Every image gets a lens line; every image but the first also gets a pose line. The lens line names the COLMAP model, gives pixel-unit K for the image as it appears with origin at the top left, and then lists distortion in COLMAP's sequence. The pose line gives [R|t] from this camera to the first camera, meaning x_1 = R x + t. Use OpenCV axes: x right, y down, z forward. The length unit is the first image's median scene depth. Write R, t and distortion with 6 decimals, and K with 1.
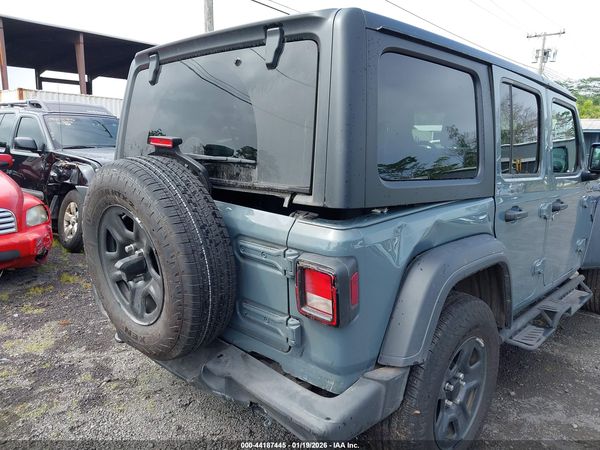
lens RADIAL K [[472.9, 0, 296.6], [0, 472.9, 223.6], [0, 0, 1]] dist [0.030312, -0.050176]
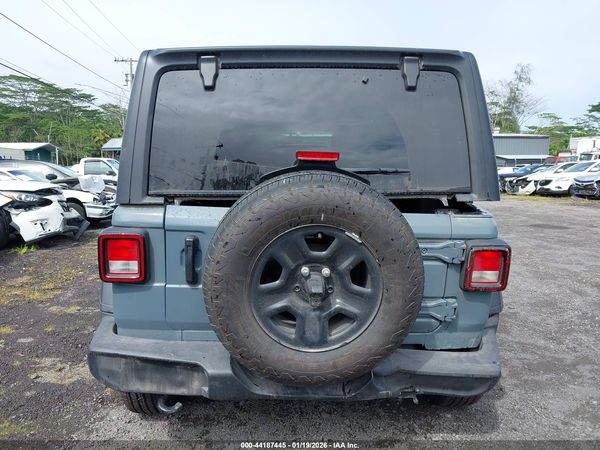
lens RADIAL K [[472.9, 0, 294.6], [0, 472.9, 224.8], [0, 0, 1]] dist [0.030312, -0.050176]
pose [[0.679975, -0.114475, 0.724245, -0.985399], [0.139749, 0.989865, 0.025252, -0.061387], [-0.719795, 0.084041, 0.689081, 0.375538]]
